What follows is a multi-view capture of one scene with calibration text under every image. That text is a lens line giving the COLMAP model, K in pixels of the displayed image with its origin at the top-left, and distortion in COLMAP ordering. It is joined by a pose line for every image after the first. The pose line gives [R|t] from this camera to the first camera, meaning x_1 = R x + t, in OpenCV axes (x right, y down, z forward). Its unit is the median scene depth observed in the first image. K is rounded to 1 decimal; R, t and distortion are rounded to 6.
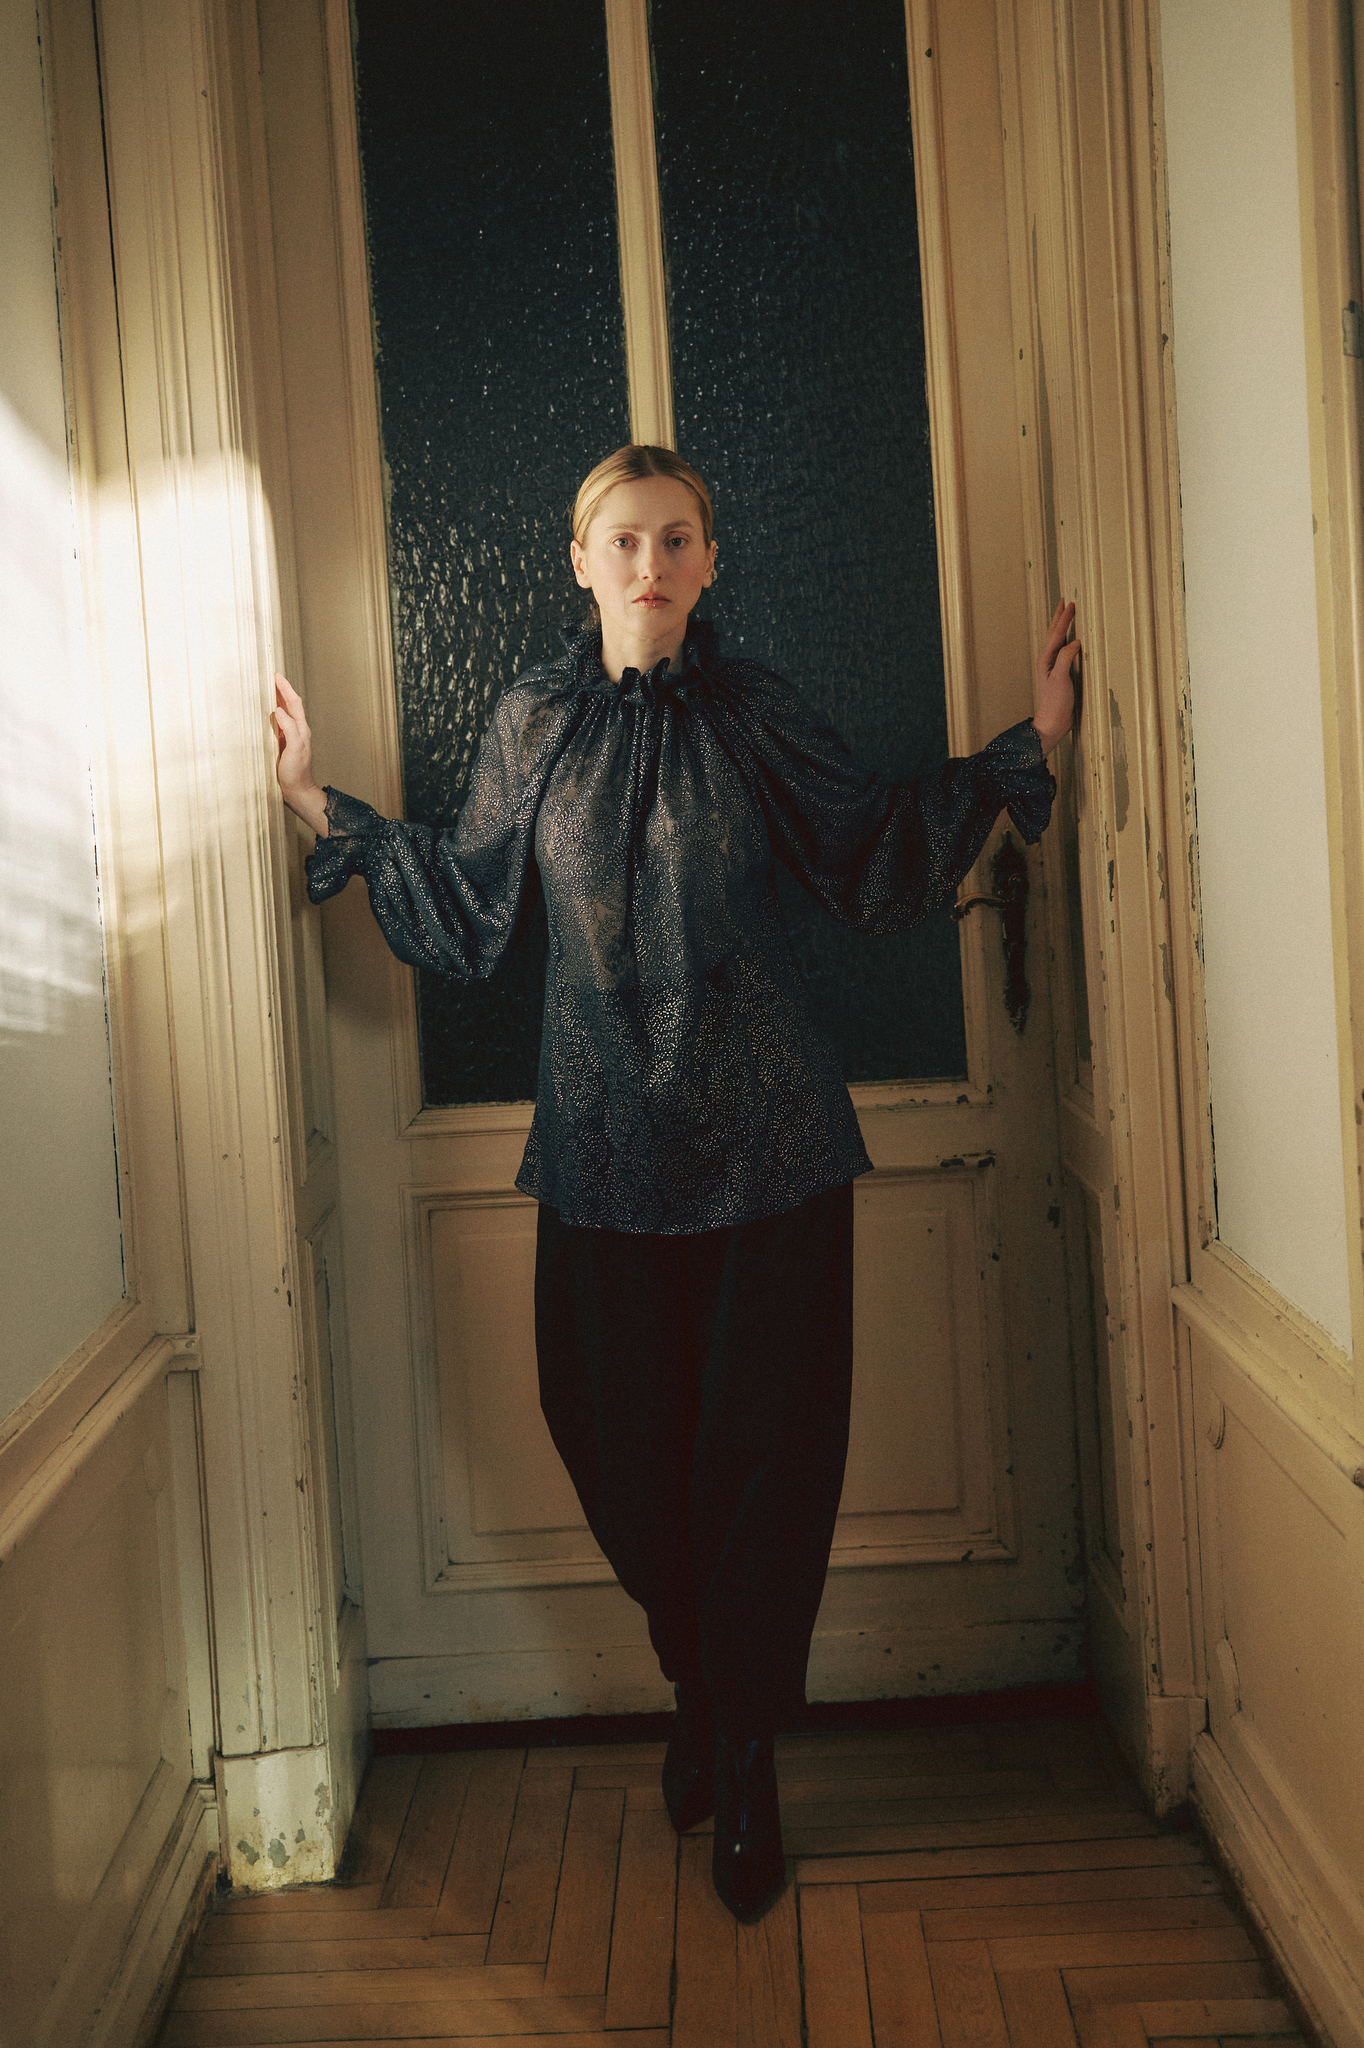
lens RADIAL K [[4184.4, 0, 682.0], [0, 4184.4, 1024.0], [0, 0, 1]] dist [-0.334119, -0.043313]
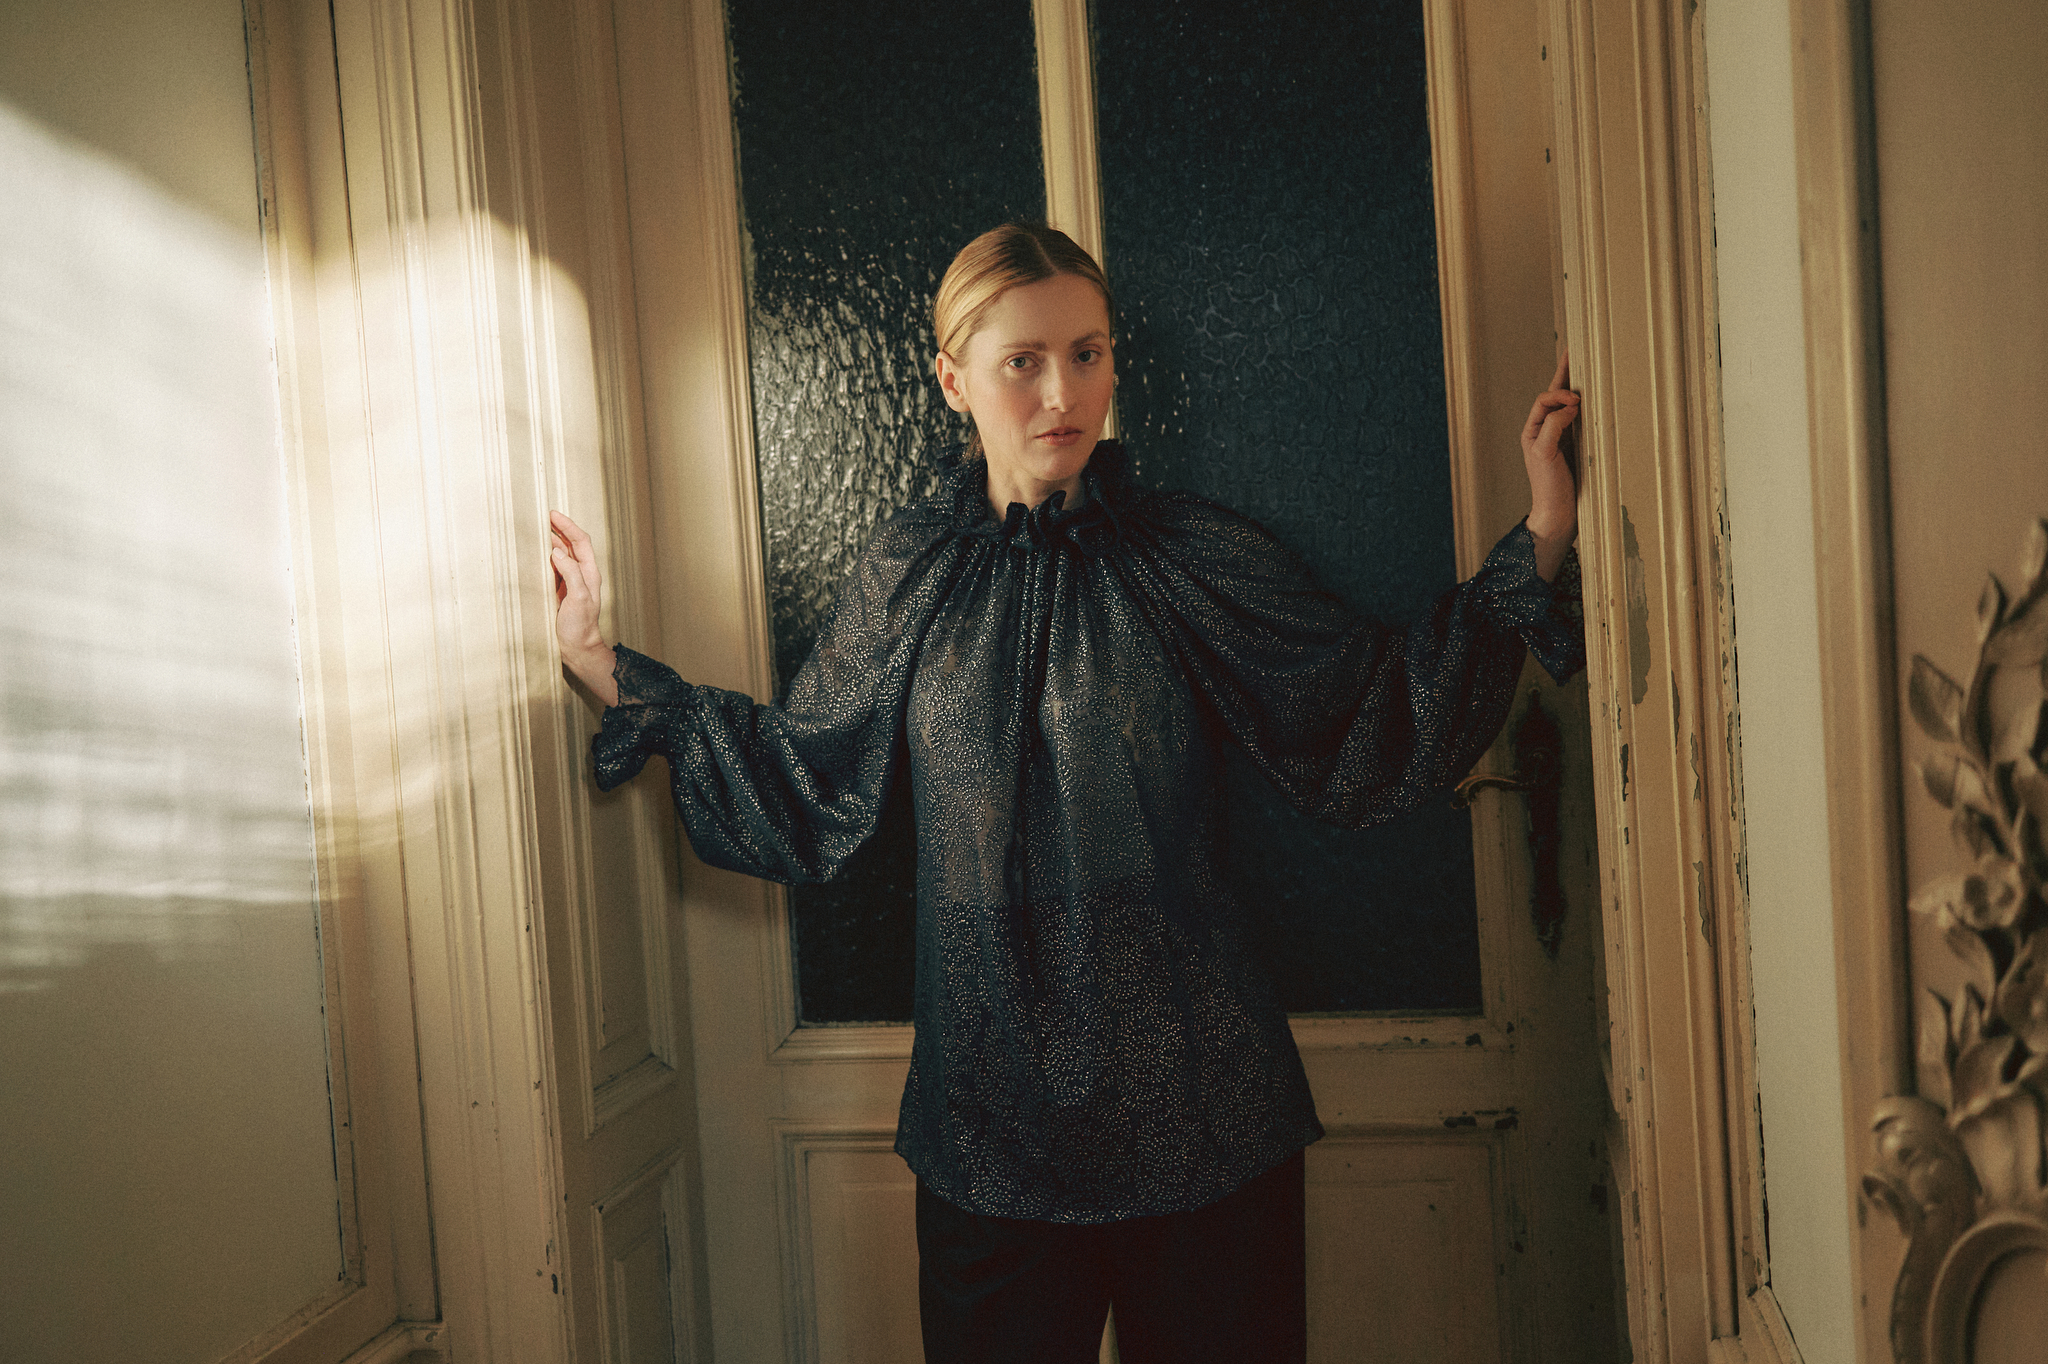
lens RADIAL K [[2334.1, 0, 1024.0], [0, 2334.1, 682.0], [0, 0, 1]] dist [-0.042449, 0.012048]
pose [[0.984997, 0.005831, -0.172472, 0.069599], [-0.018383, 0.997288, -0.071271, -0.018771], [0.171588, 0.073372, 0.982433, 0.568765]]
